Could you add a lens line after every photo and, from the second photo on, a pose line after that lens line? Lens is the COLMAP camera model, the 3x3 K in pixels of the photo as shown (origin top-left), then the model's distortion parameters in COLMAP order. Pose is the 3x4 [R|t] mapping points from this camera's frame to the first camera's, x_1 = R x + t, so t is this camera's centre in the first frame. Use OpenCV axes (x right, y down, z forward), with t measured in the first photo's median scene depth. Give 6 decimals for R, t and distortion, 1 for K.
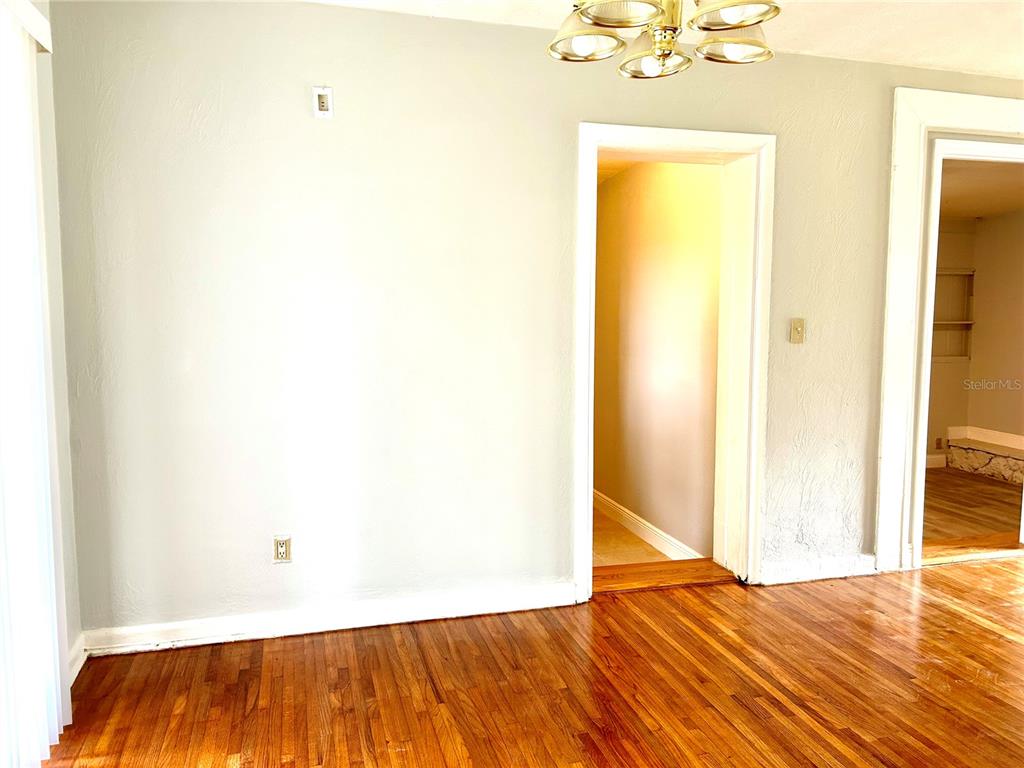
lens RADIAL K [[767.4, 0, 507.9], [0, 767.4, 376.8], [0, 0, 1]] dist [0.039232, -0.024357]
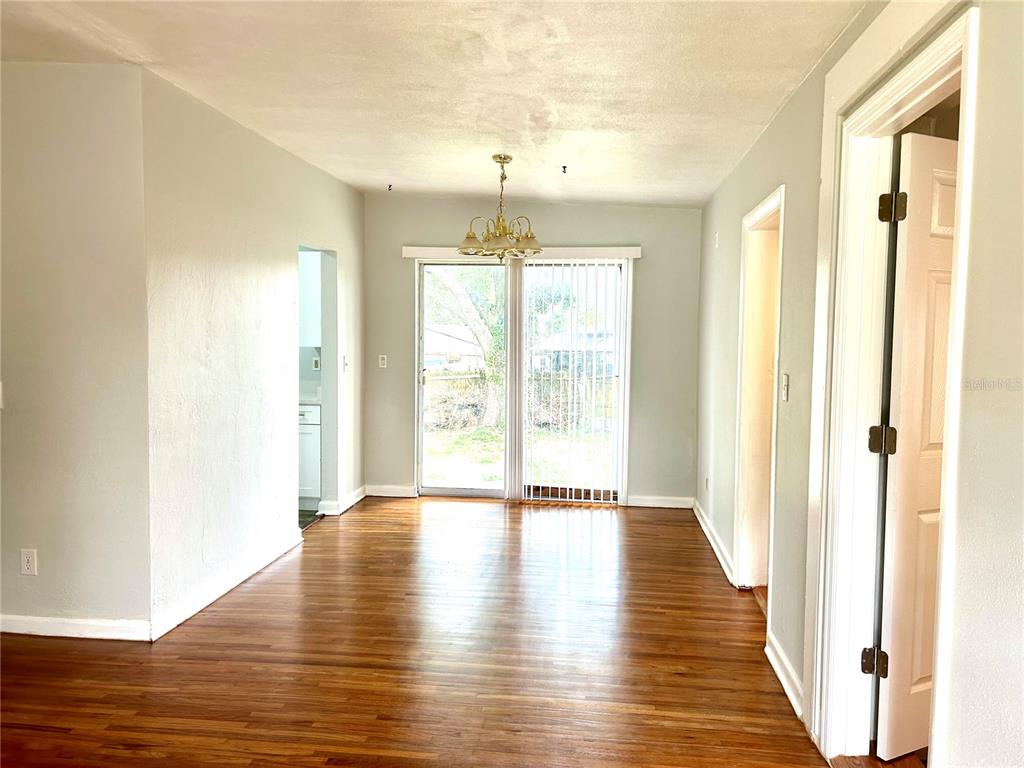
lens RADIAL K [[767.4, 0, 517.2], [0, 767.4, 381.0], [0, 0, 1]] dist [0.039232, -0.024357]
pose [[-0.378022, 0.044662, -0.924719, 1.318849], [-0.095765, 0.991591, 0.087040, -0.114526], [0.920830, 0.121459, -0.370567, 1.035518]]
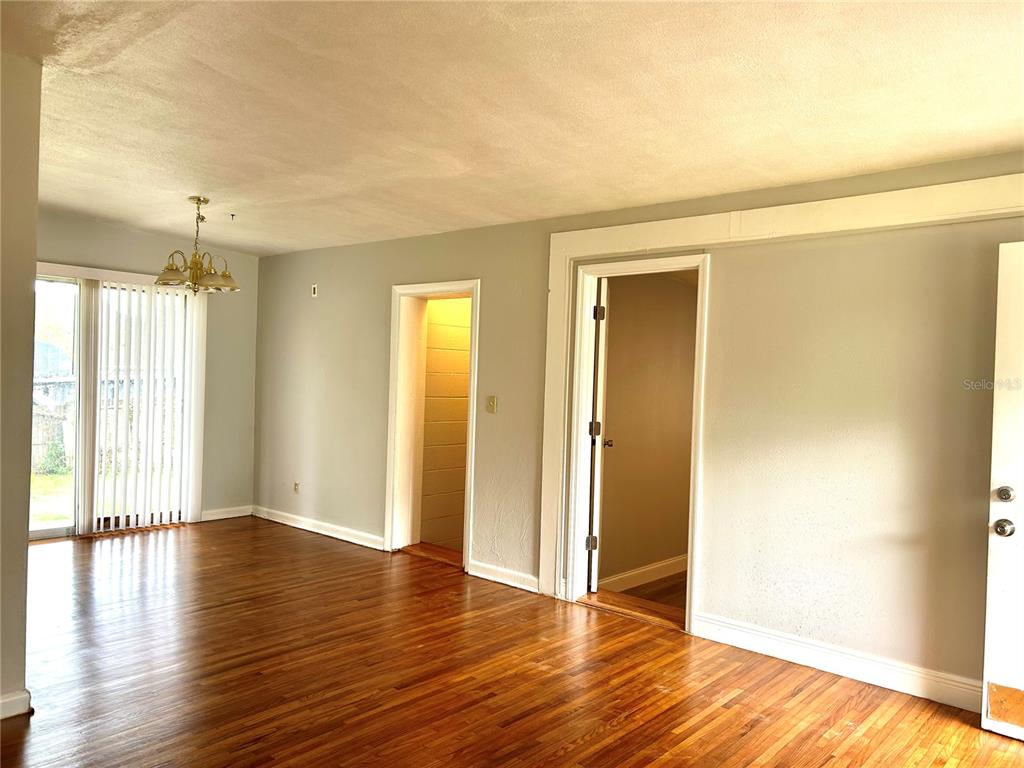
lens RADIAL K [[767.4, 0, 519.3], [0, 767.4, 387.3], [0, 0, 1]] dist [0.039232, -0.024357]
pose [[0.554228, 0.029500, -0.831842, 1.611210], [-0.105446, 0.993809, -0.035011, -0.046434], [0.825659, 0.107118, 0.553907, 0.222782]]
